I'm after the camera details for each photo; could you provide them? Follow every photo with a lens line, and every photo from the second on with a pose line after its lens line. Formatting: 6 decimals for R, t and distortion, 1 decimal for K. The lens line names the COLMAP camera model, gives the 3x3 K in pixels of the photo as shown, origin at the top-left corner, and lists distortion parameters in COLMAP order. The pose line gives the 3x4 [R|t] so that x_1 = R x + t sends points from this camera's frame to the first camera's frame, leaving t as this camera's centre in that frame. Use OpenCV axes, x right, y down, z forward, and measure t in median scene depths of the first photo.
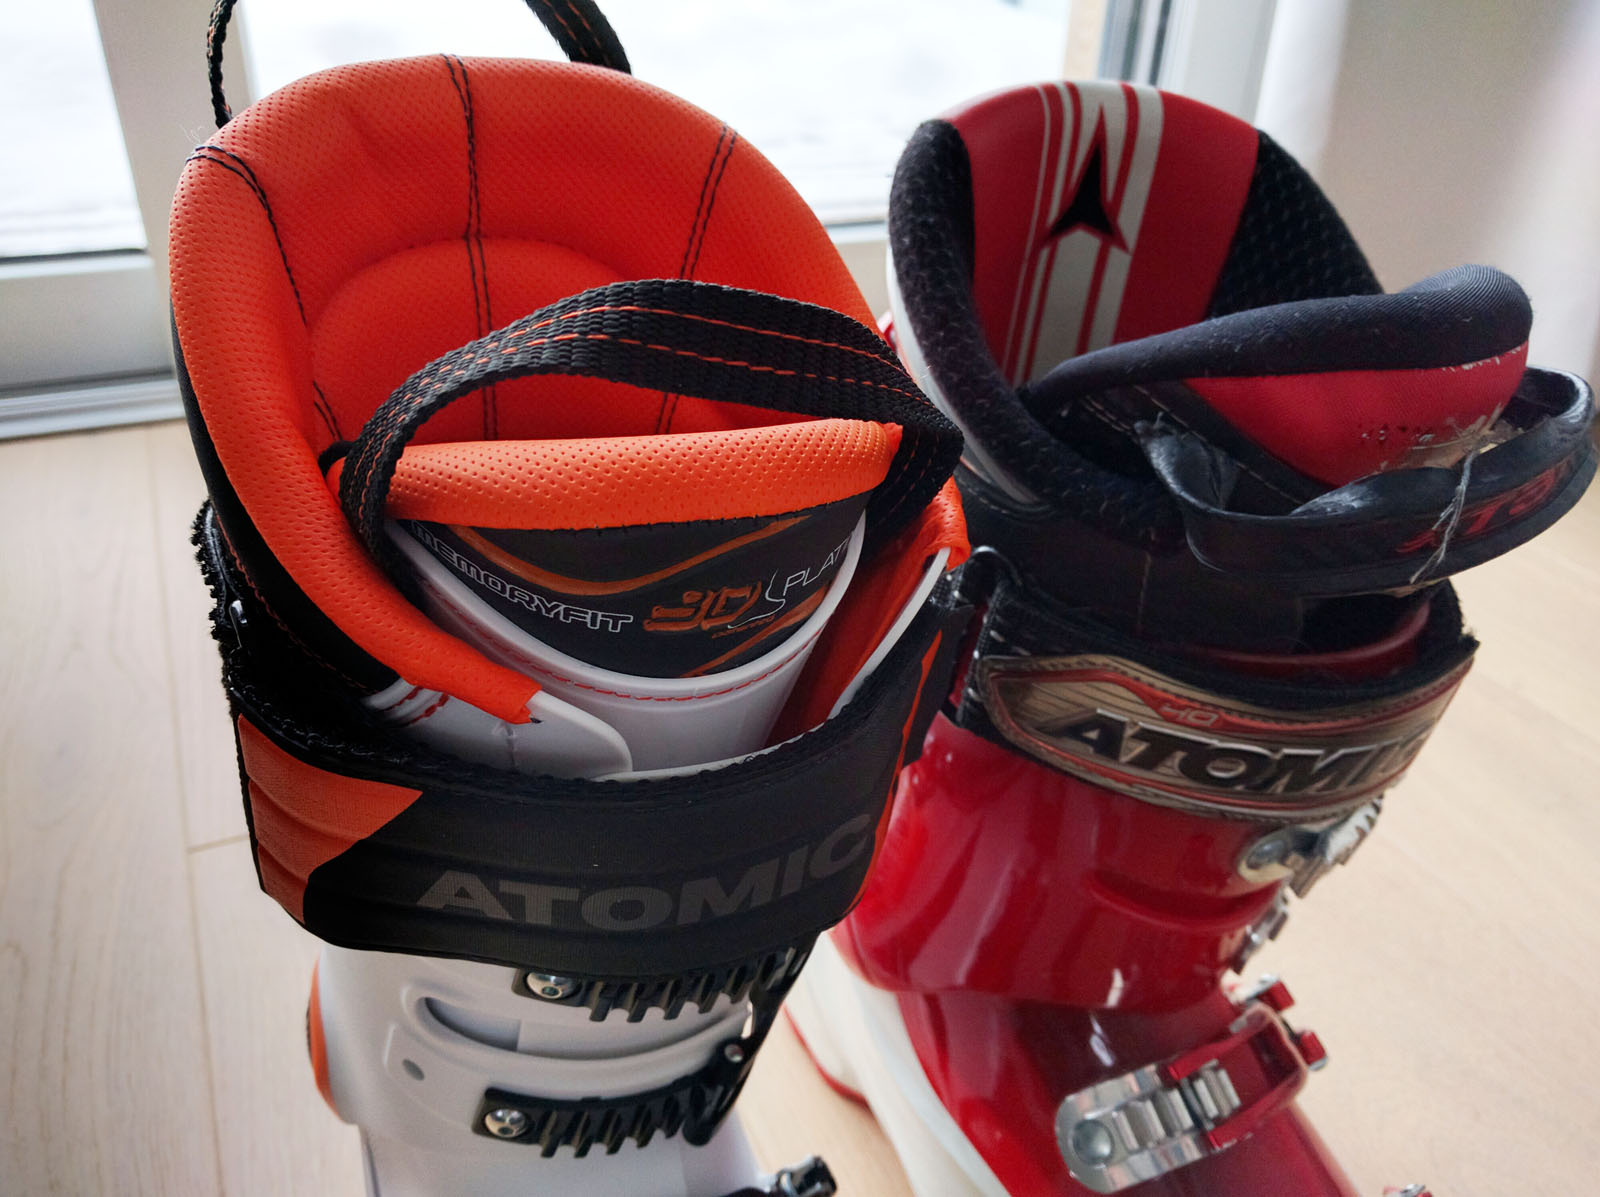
lens RADIAL K [[1198.0, 0, 800.3], [0, 1198.0, 597.8], [0, 0, 1]] dist [-0.008122, -0.003772]
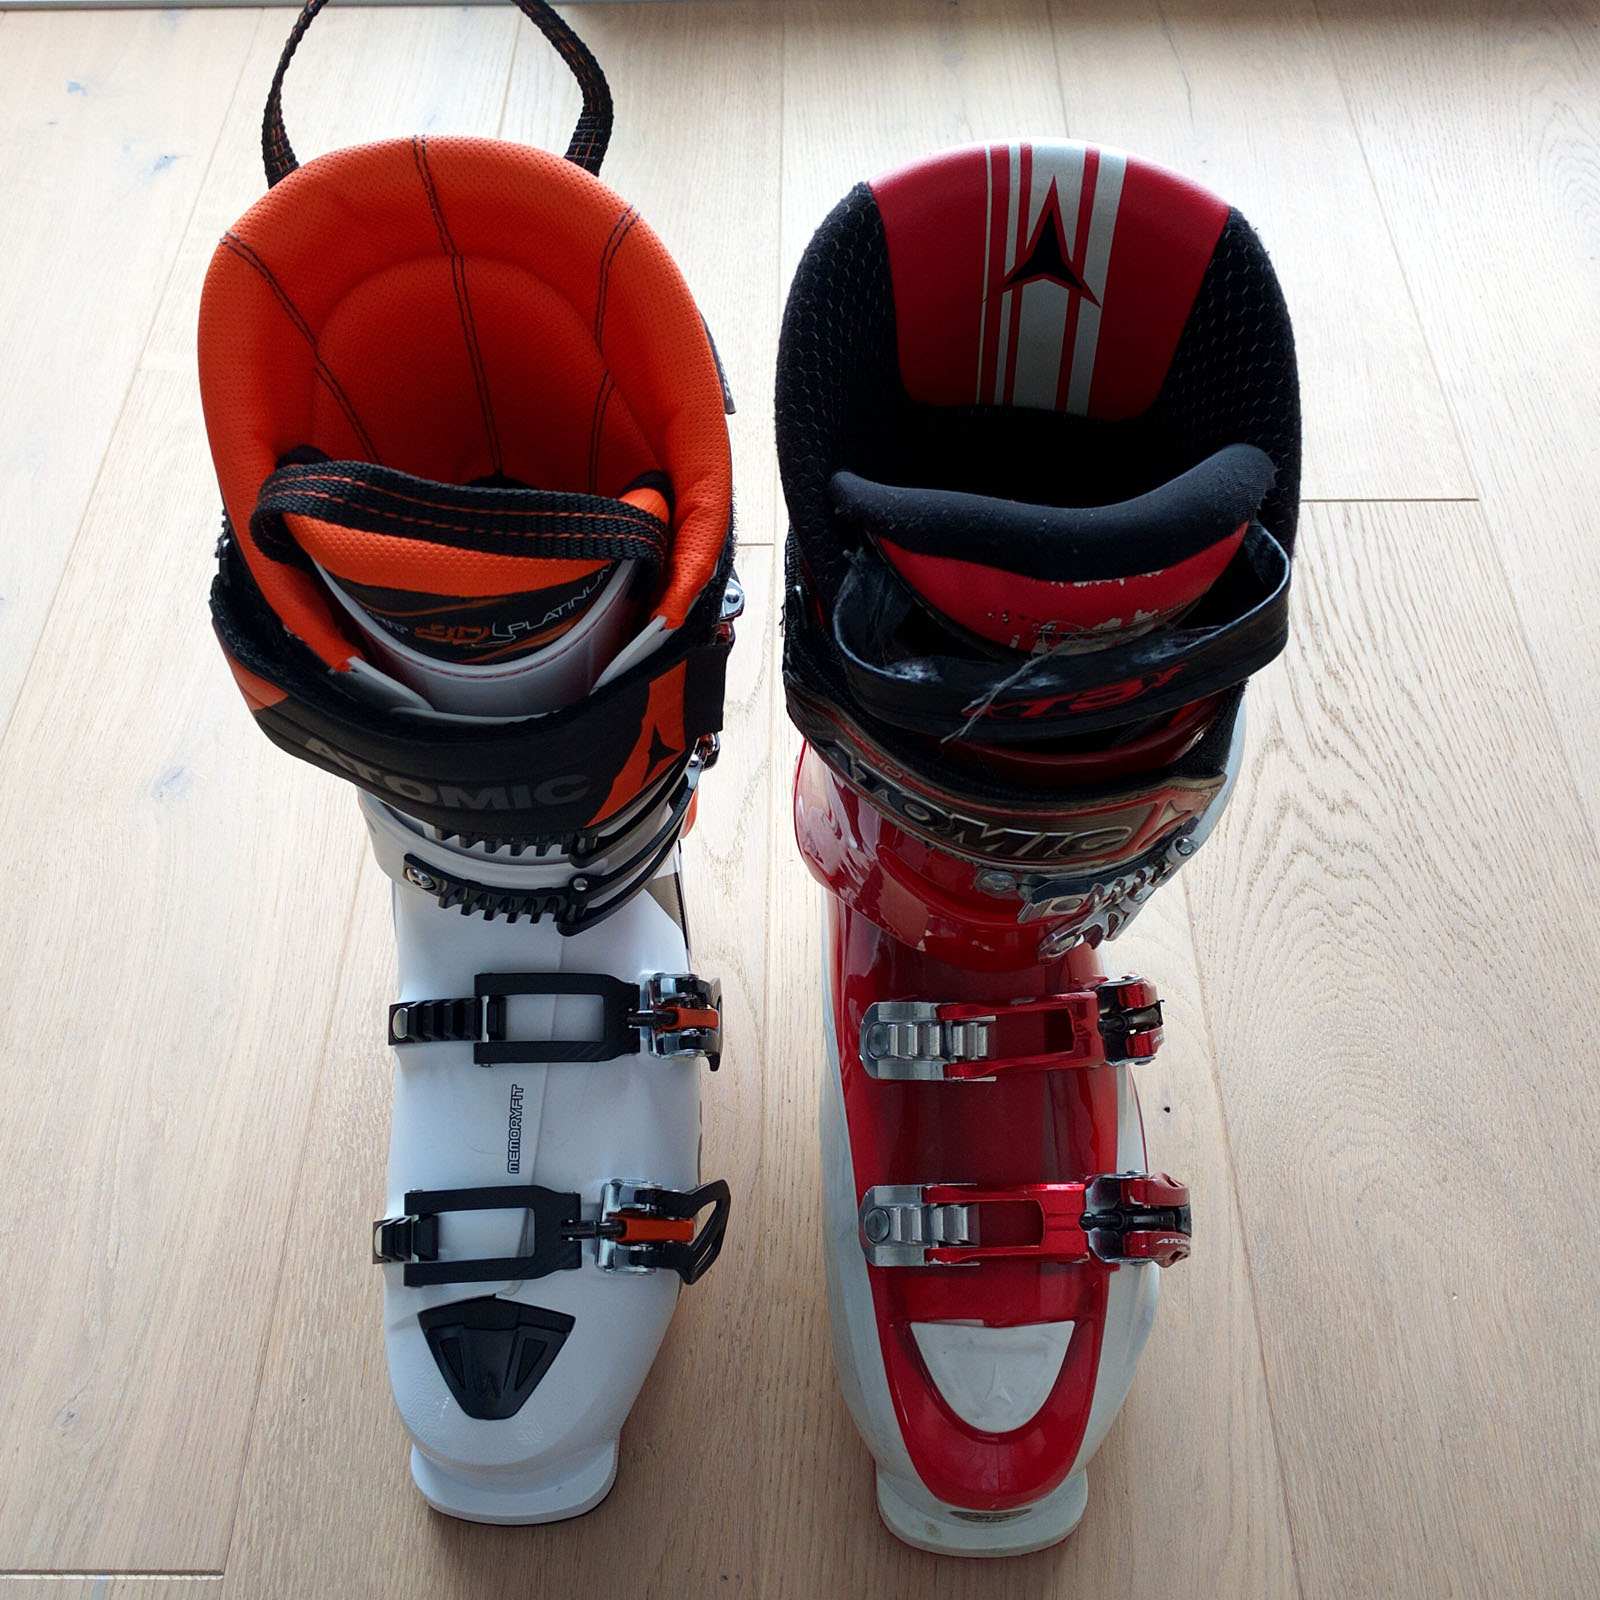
lens RADIAL K [[1652.3, 0, 800.2], [0, 1652.3, 800.3], [0, 0, 1]] dist [0.005138, 0.000000]
pose [[0.899810, 0.307908, -0.309087, 0.864425], [-0.177465, 0.905513, 0.385425, -0.574170], [0.398558, -0.291957, 0.869432, -0.618457]]
